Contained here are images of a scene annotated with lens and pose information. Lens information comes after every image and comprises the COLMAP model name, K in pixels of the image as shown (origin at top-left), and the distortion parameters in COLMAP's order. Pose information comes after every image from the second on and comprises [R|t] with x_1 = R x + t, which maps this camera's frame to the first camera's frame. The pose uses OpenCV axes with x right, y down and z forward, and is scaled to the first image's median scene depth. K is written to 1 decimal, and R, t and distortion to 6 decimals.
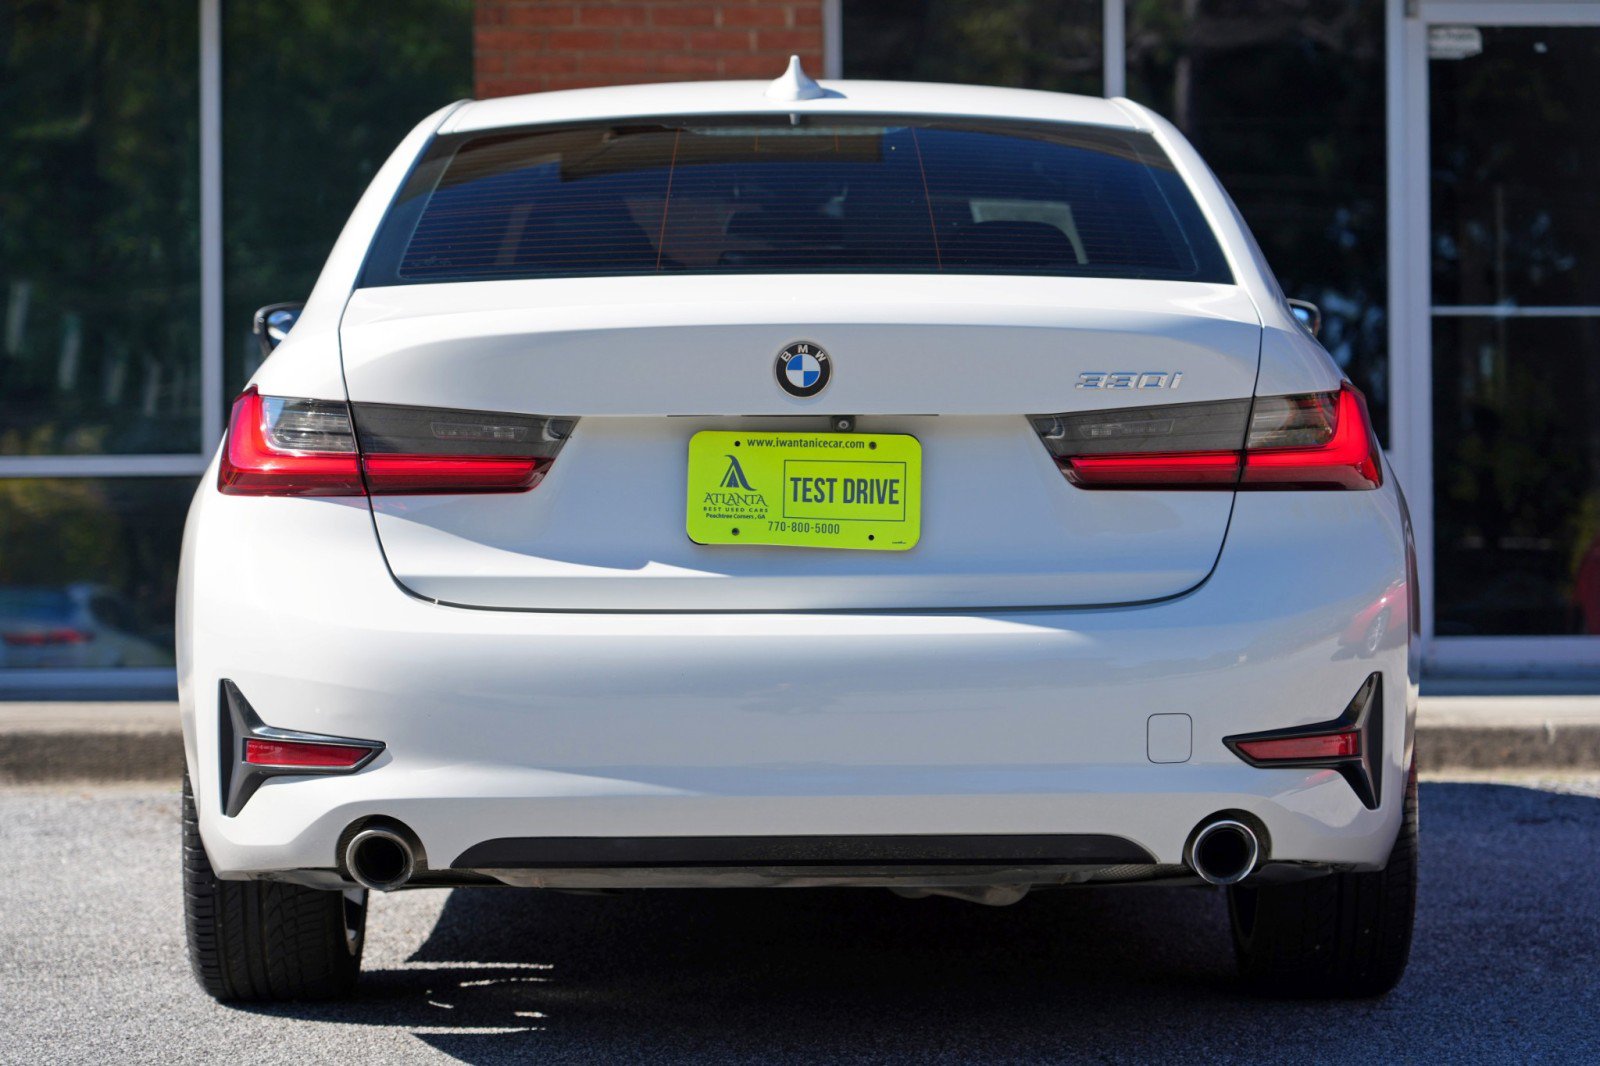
lens RADIAL K [[4260.4, 0, 800.0], [0, 4260.4, 533.0], [0, 0, 1]] dist [-0.015828, 0.083955]
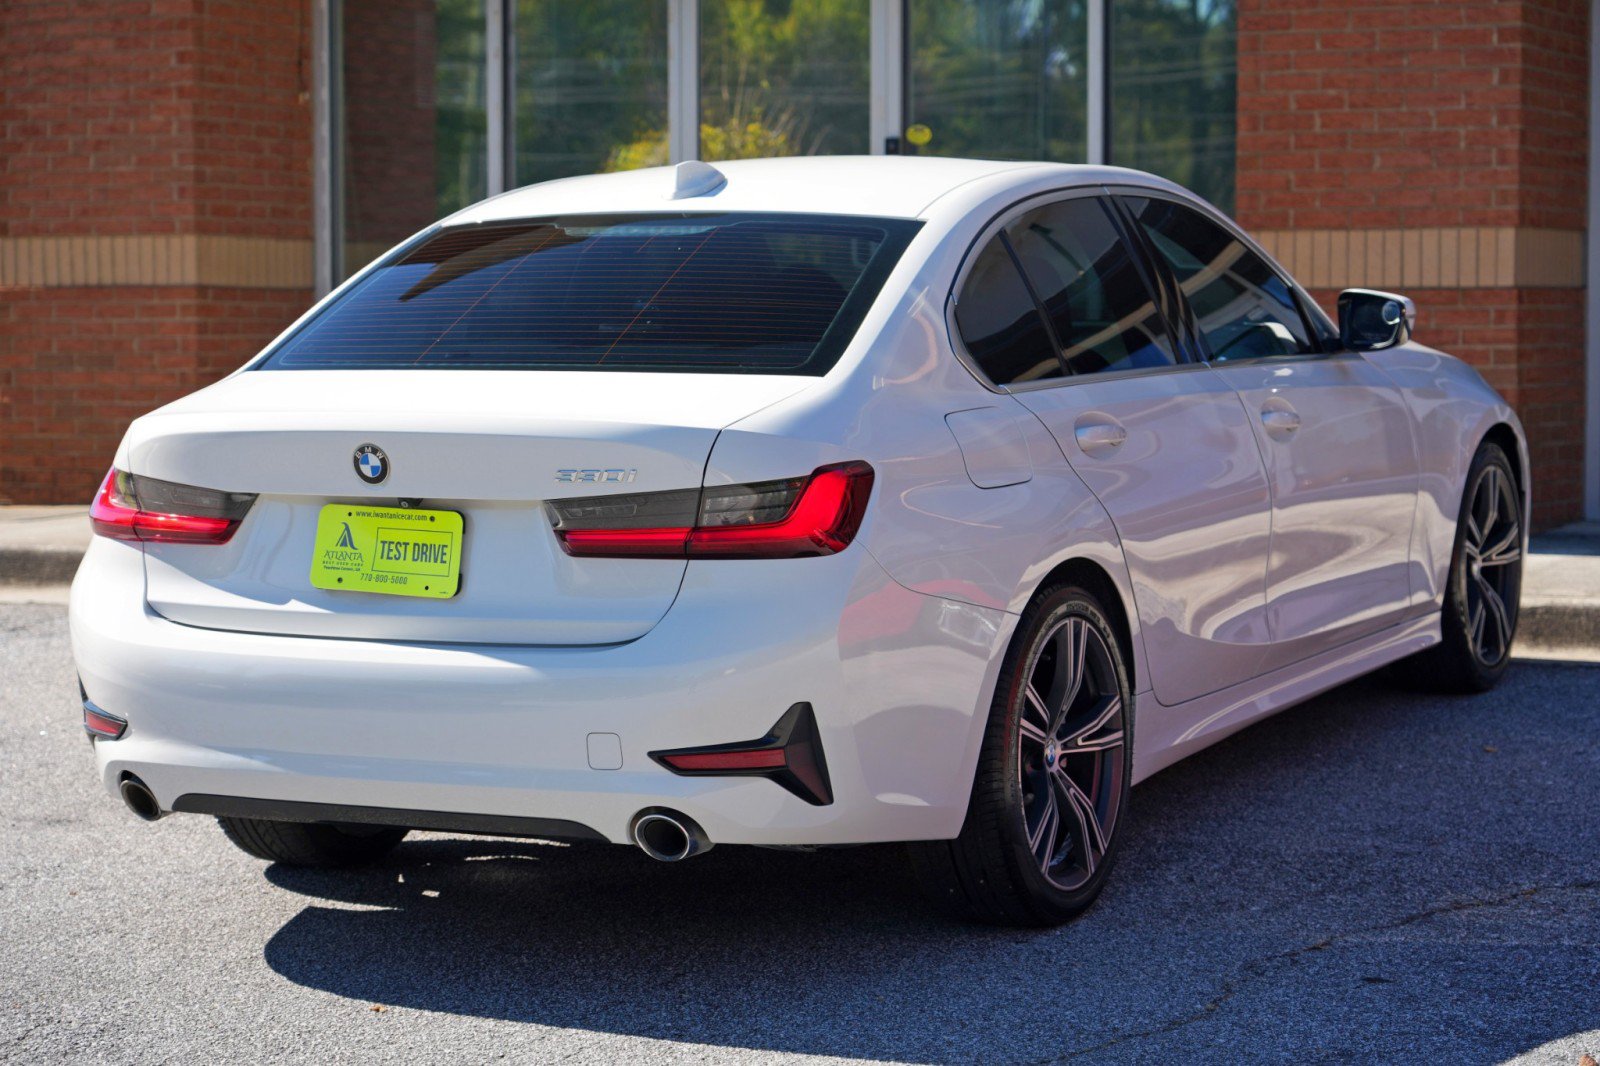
lens RADIAL K [[3706.5, 0, 754.8], [0, 3706.5, 531.2], [0, 0, 1]] dist [-0.025921, 0.193608]
pose [[0.884572, 0.032703, -0.465256, 0.650254], [0.008030, 0.996323, 0.085298, -0.115434], [0.466334, -0.079188, 0.881057, 0.018431]]
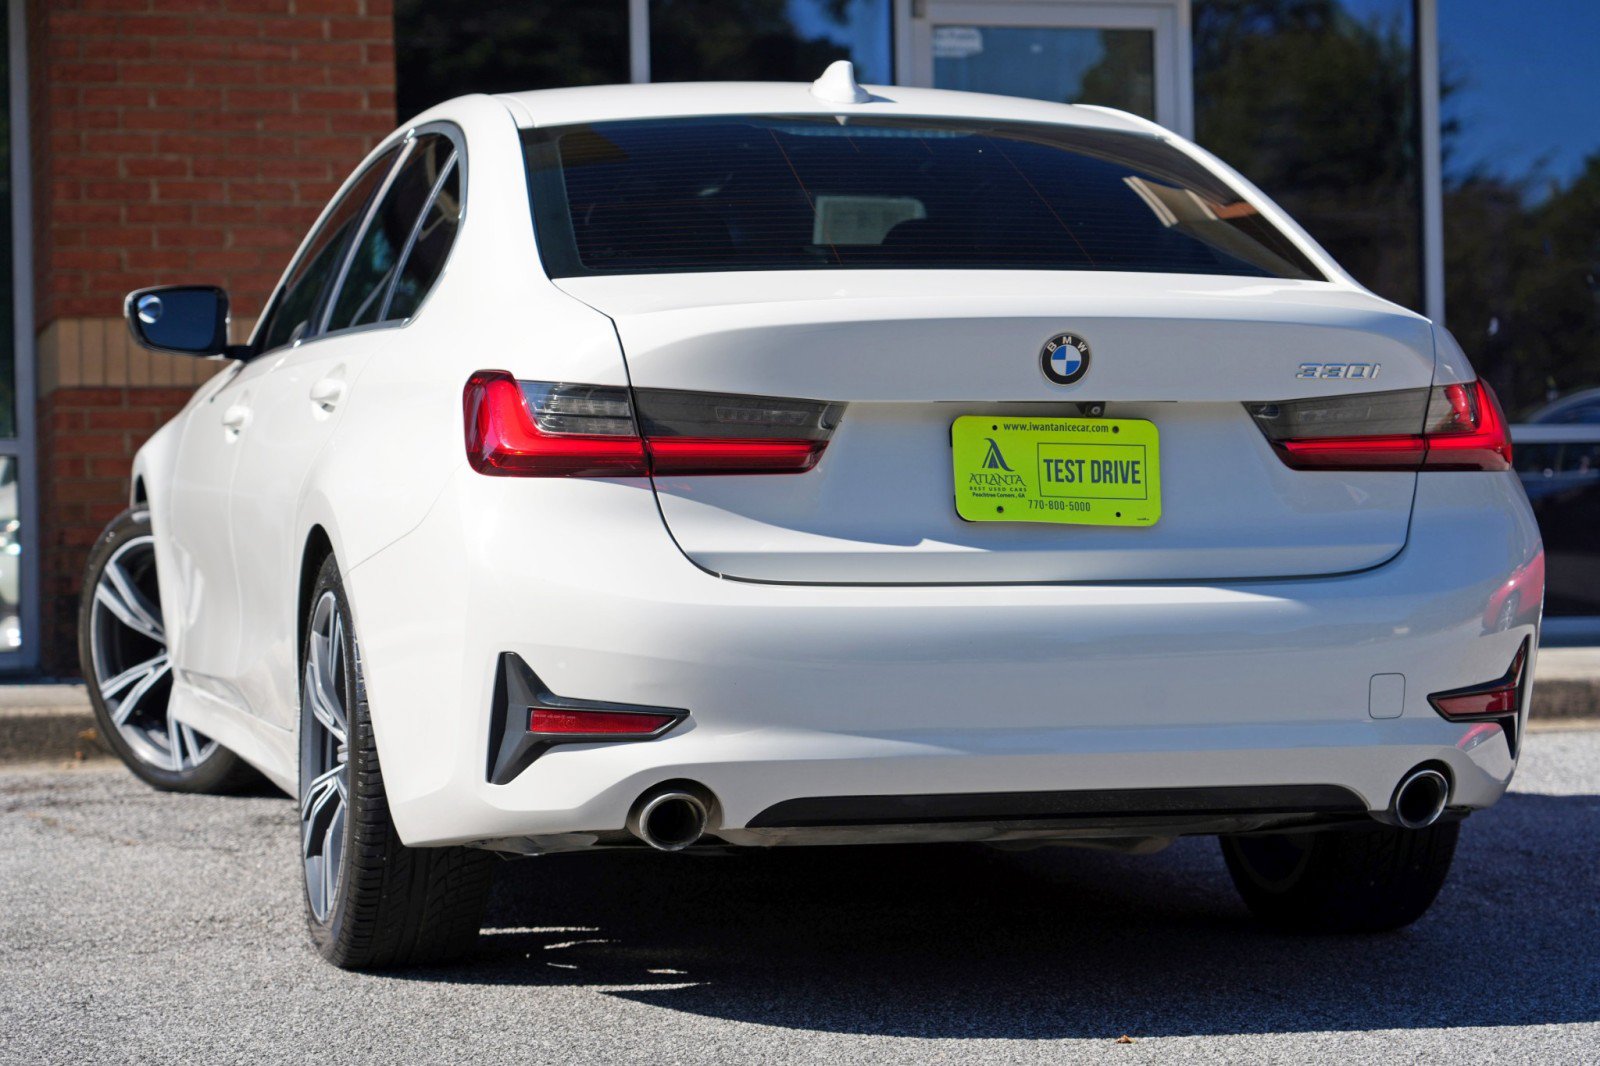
lens RADIAL K [[4260.4, 0, 800.0], [0, 4260.4, 533.0], [0, 0, 1]] dist [-0.015828, 0.083955]
pose [[0.971281, -0.004287, 0.237899, -0.318846], [0.003247, 0.999983, 0.004763, 0.000330], [-0.237915, -0.003854, 0.971278, -0.033549]]
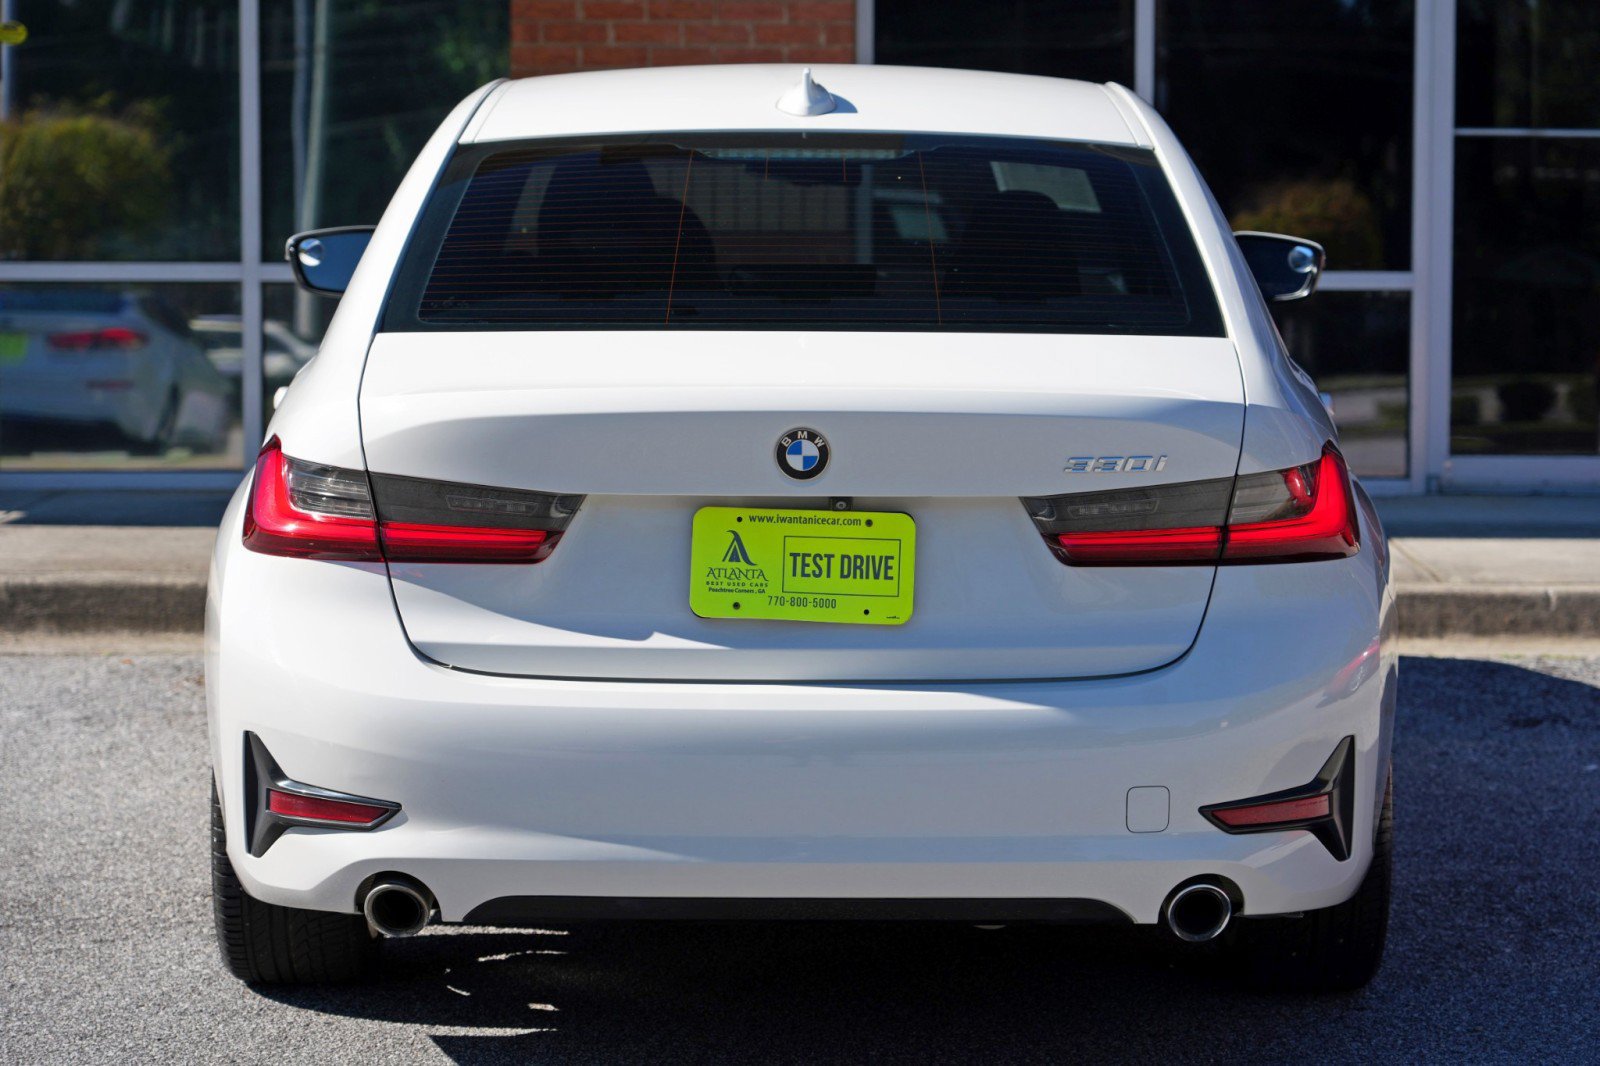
lens RADIAL K [[4260.4, 0, 800.0], [0, 4260.4, 533.0], [0, 0, 1]] dist [-0.015828, 0.083955]
pose [[0.999875, 0.011548, -0.010800, 0.011475], [-0.010517, 0.995789, 0.091071, -0.112959], [0.011807, -0.090946, 0.995786, -0.039343]]
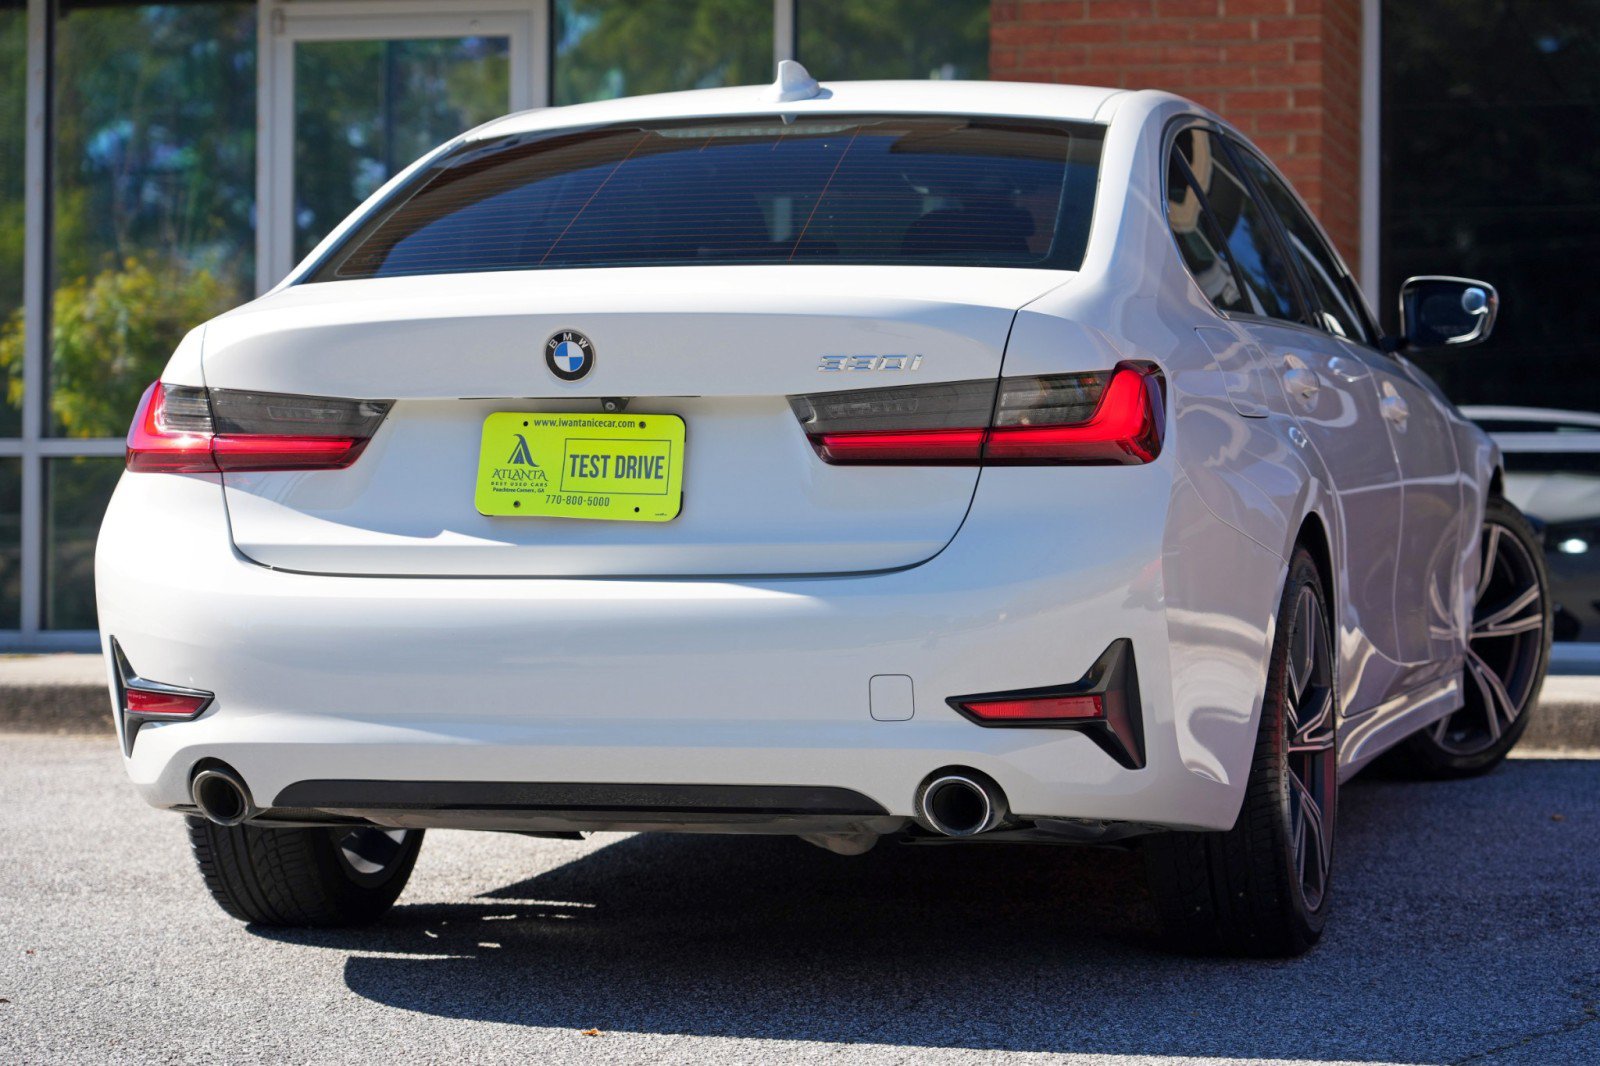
lens RADIAL K [[4189.9, 0, 800.0], [0, 4189.9, 533.0], [0, 0, 1]] dist [-0.090999, -0.739868]
pose [[0.963940, 0.002330, -0.266110, 0.339811], [-0.000550, 0.999977, 0.006766, -0.000252], [0.266120, -0.006376, 0.963919, -0.018067]]
